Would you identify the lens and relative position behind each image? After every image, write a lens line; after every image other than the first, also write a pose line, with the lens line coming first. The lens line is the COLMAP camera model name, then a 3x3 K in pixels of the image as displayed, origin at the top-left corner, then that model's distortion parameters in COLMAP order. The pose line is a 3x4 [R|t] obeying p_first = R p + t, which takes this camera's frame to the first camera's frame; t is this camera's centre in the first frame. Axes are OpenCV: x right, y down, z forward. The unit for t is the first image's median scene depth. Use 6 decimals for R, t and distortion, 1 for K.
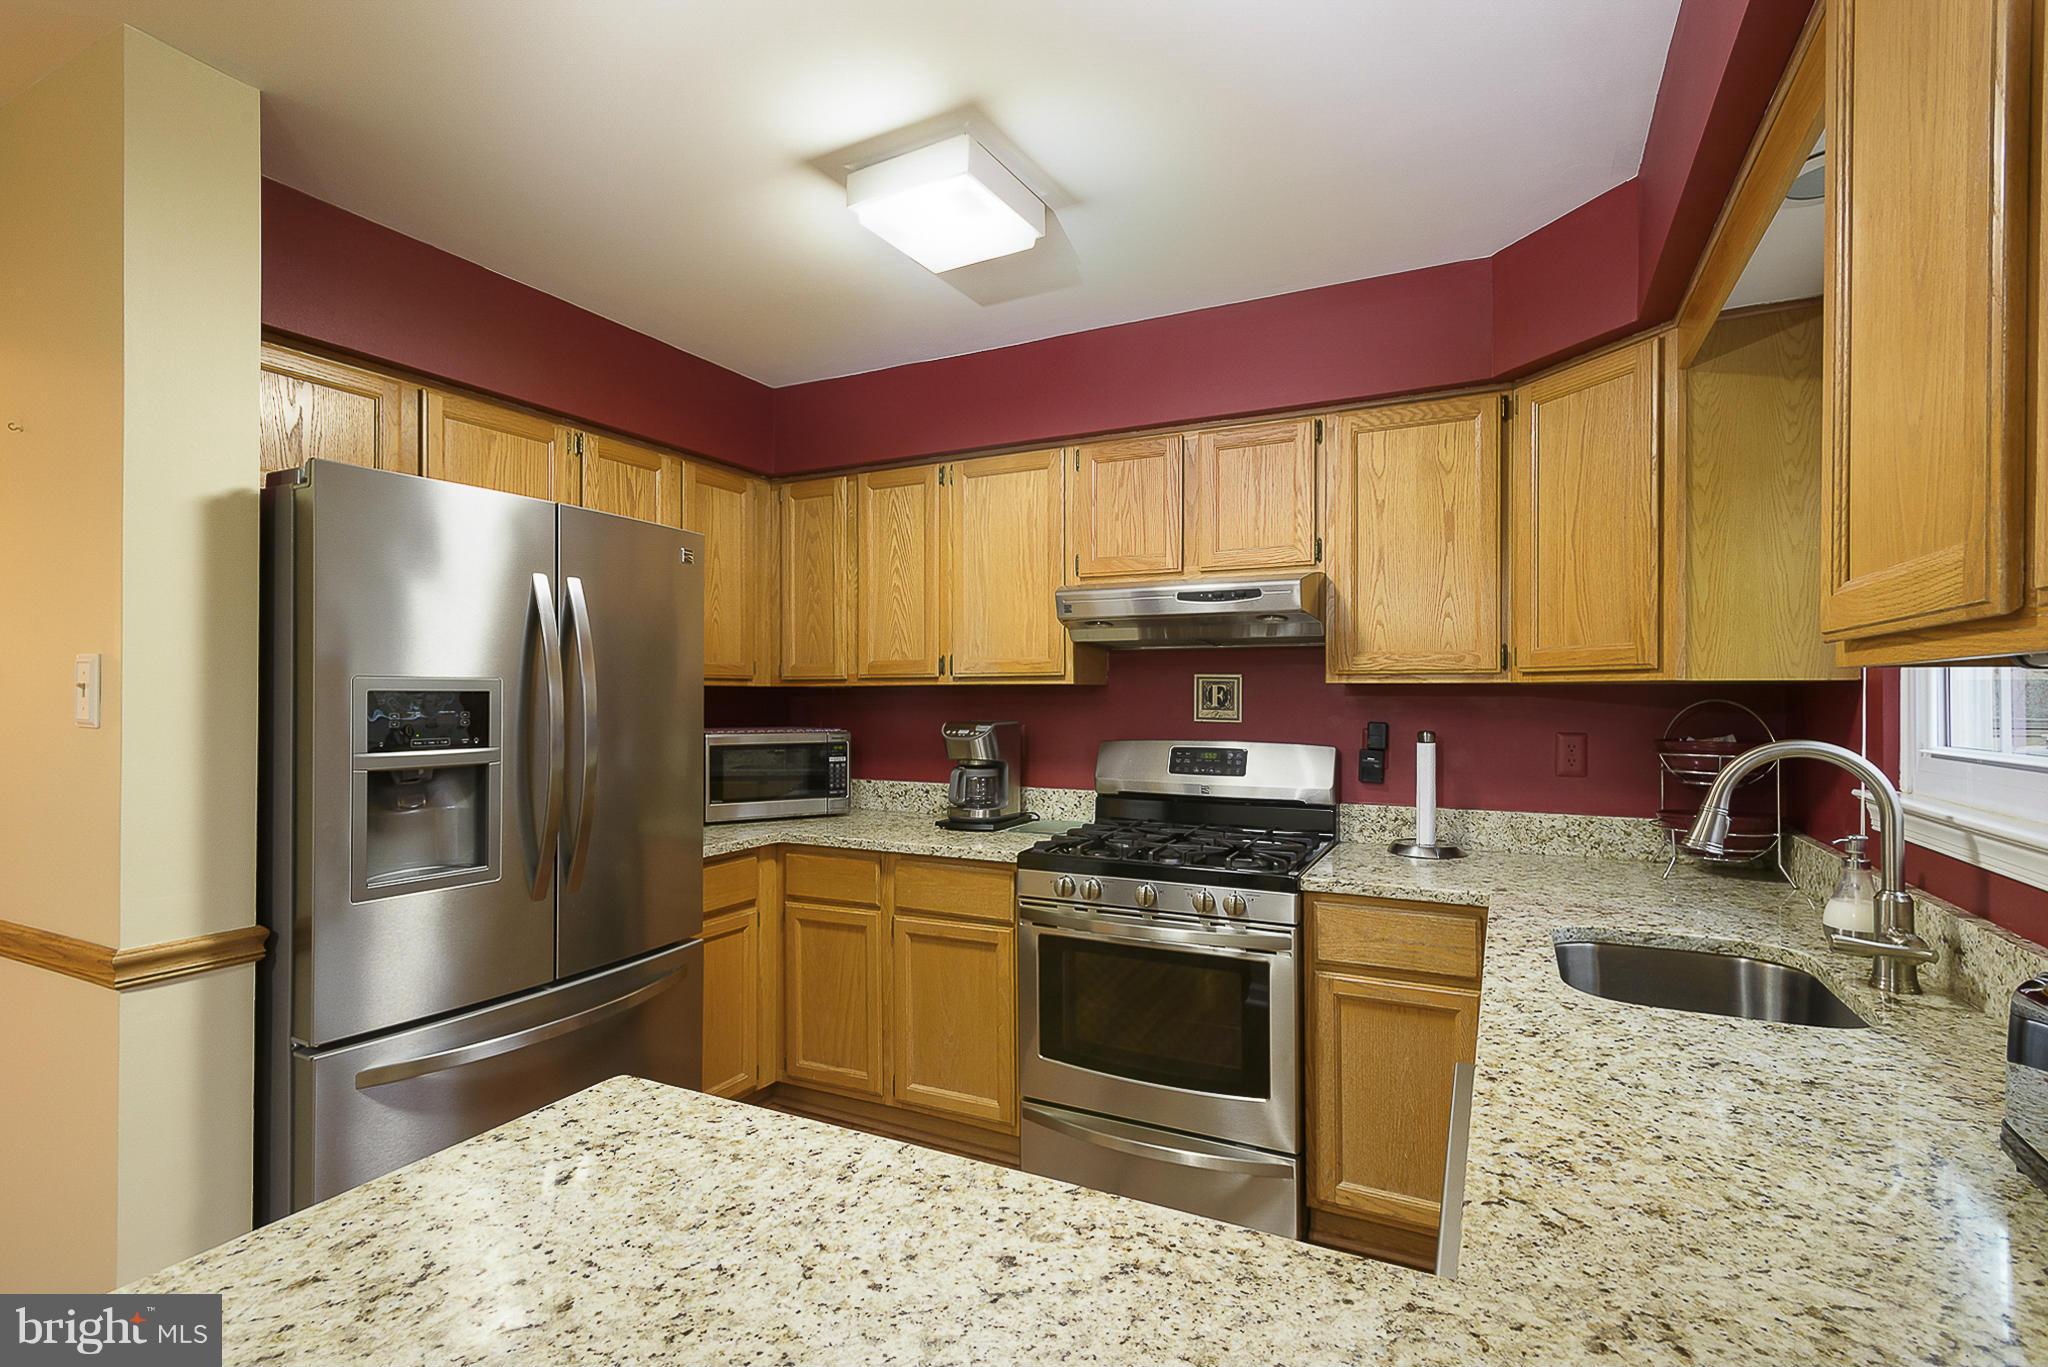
lens RADIAL K [[948.7, 0, 1025.6], [0, 948.7, 694.6], [0, 0, 1]] dist [0.006164, -0.002049]
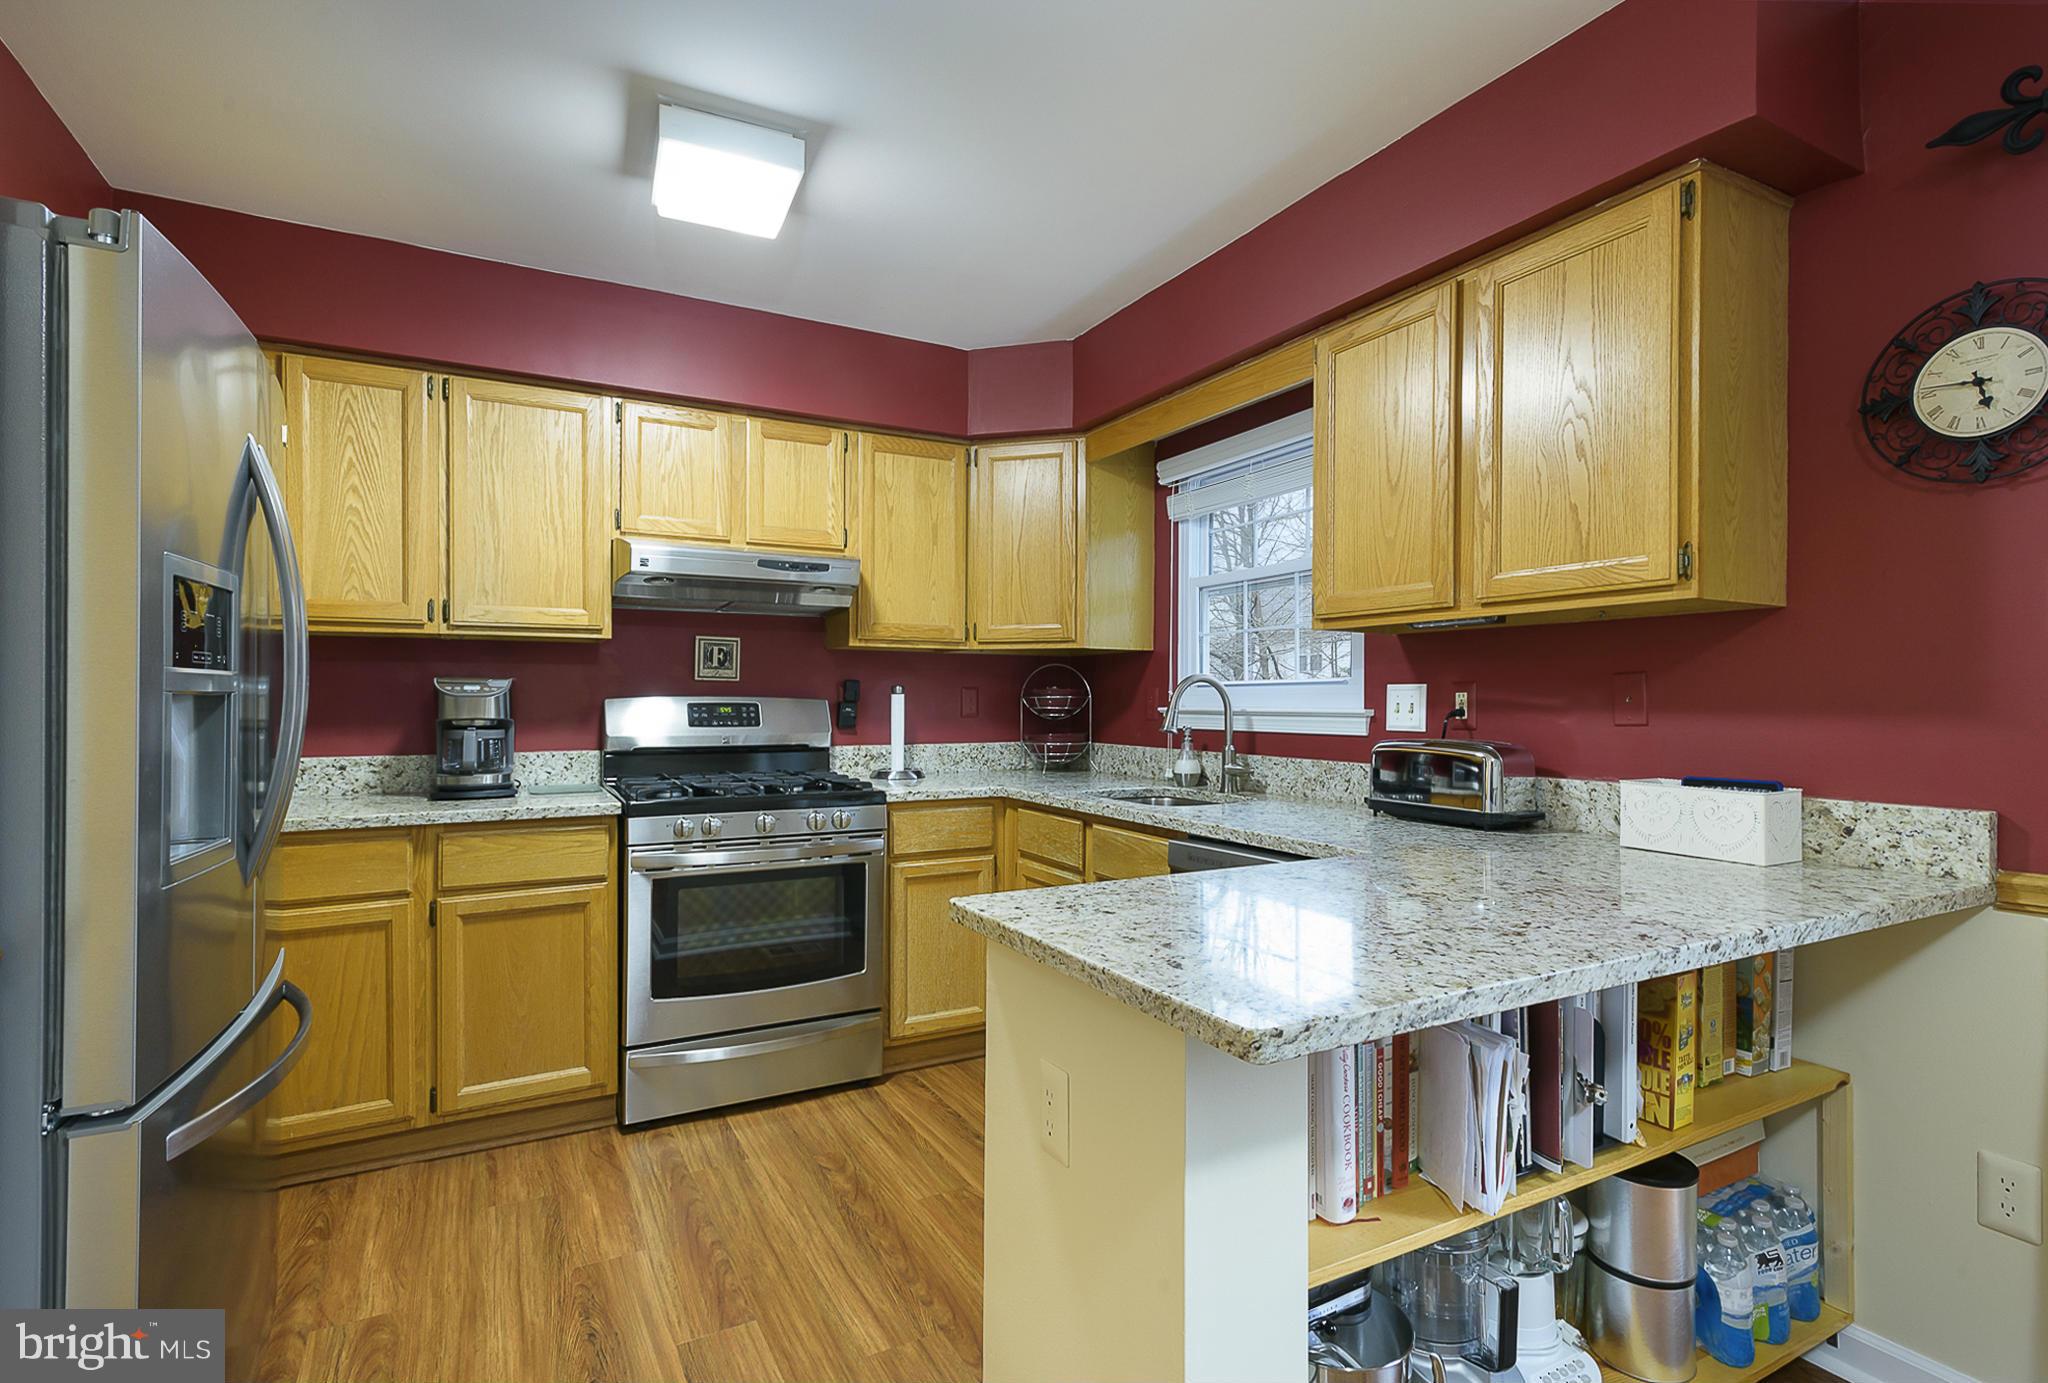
lens RADIAL K [[986.3, 0, 1025.2], [0, 986.3, 698.7], [0, 0, 1]] dist [0.008769, -0.000800]
pose [[0.576129, -0.001232, 0.817358, -0.551889], [-0.003252, 0.999987, 0.003800, 0.047060], [-0.817352, -0.004847, 0.576118, 0.057123]]
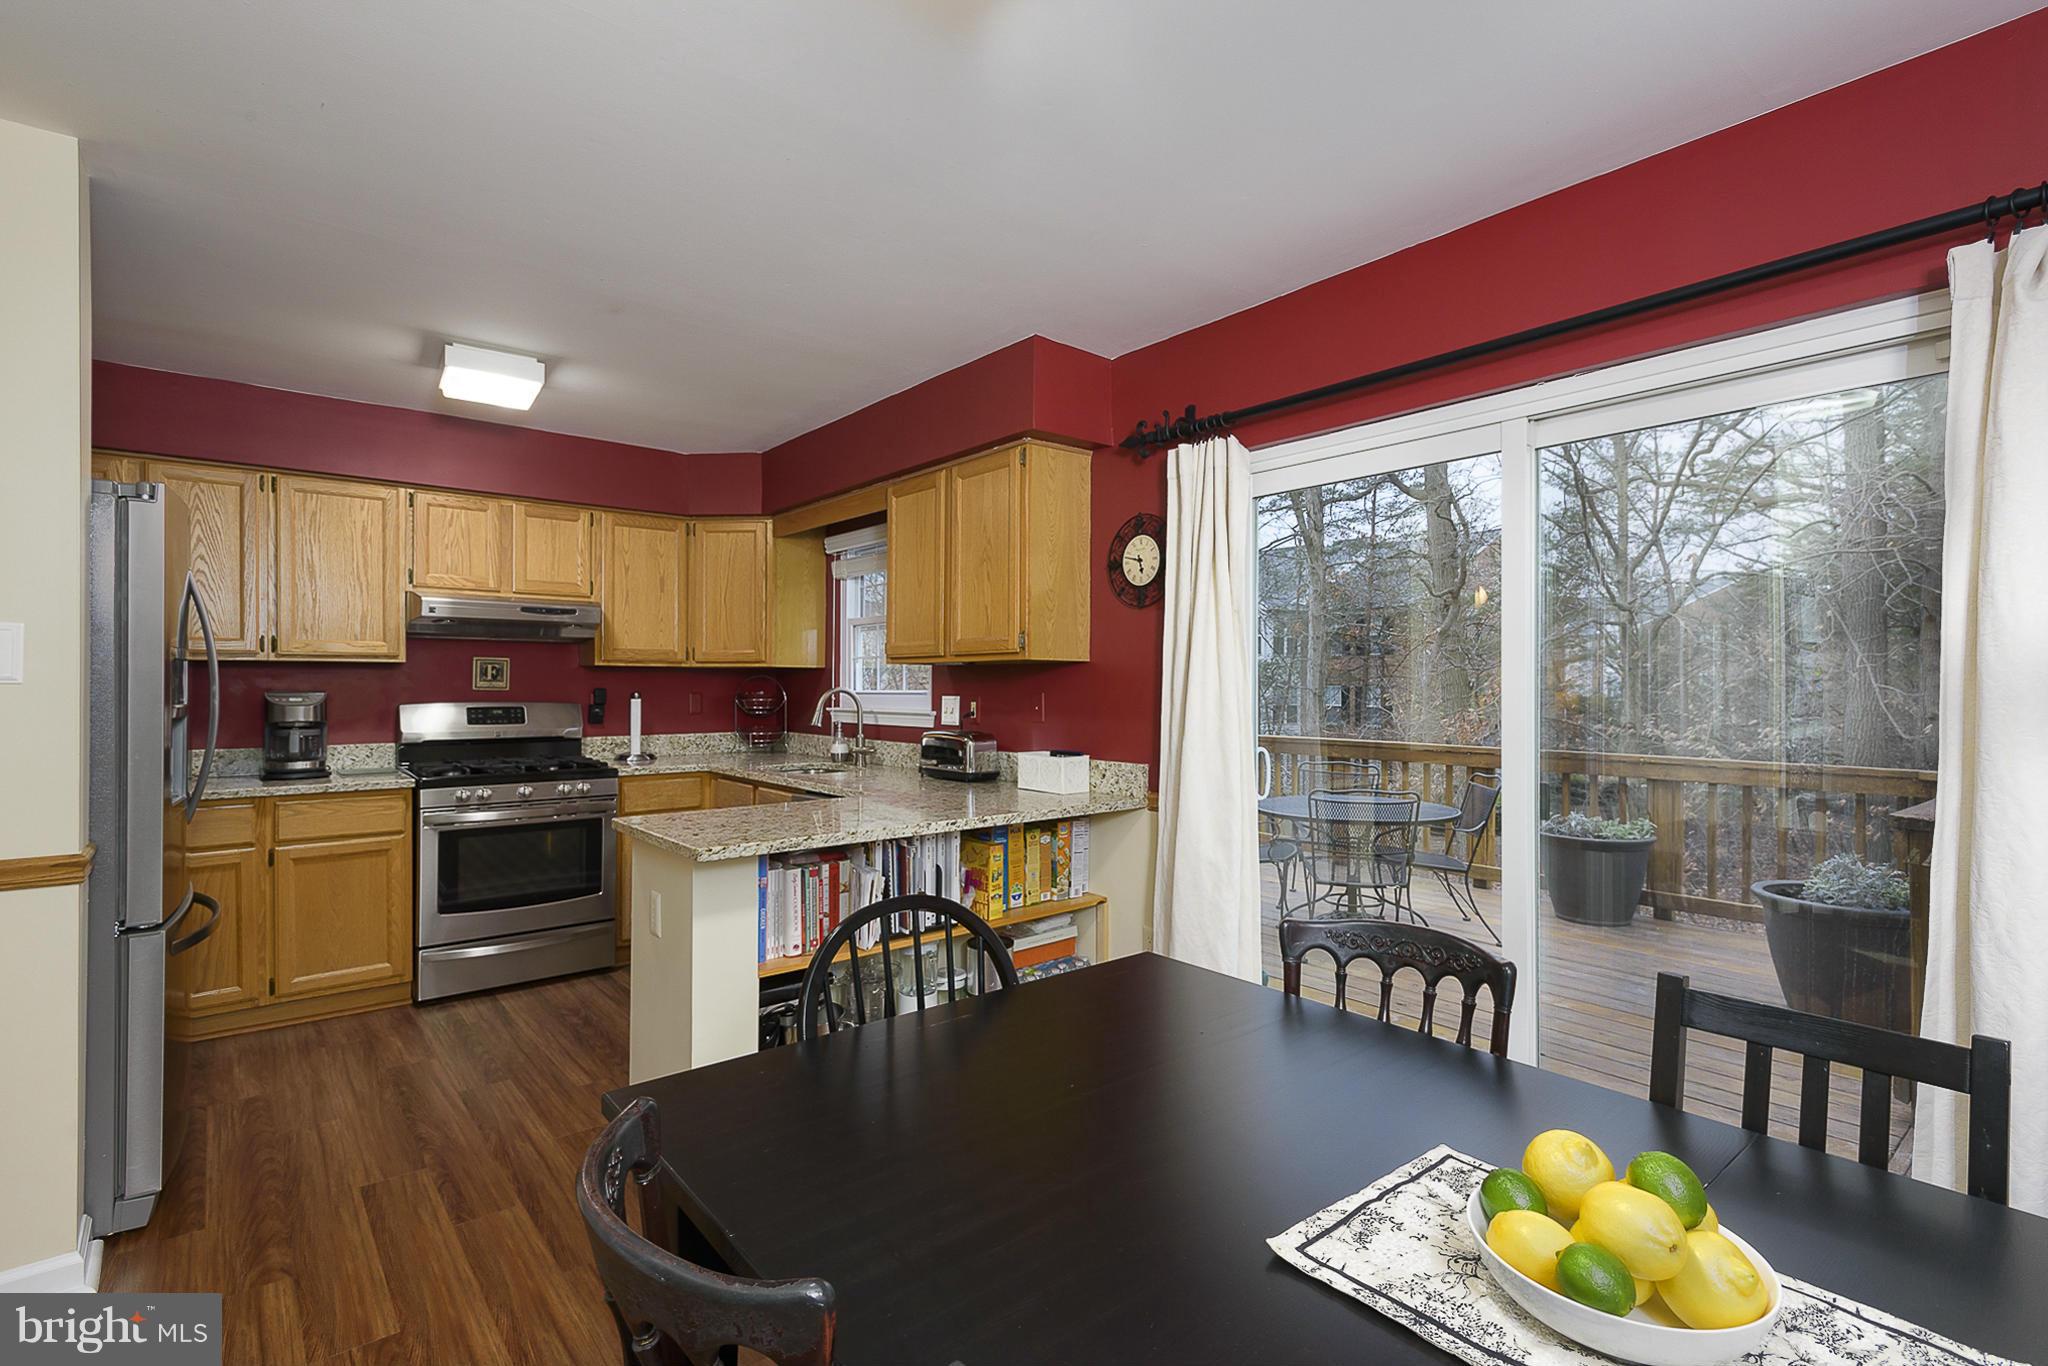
lens RADIAL K [[948.7, 0, 1032.9], [0, 948.7, 685.6], [0, 0, 1]] dist [0.006164, -0.002049]
pose [[0.399308, -0.003054, 0.916812, -0.863281], [-0.003374, 0.999983, 0.004801, 0.013233], [-0.916811, -0.005010, 0.399291, -0.386361]]
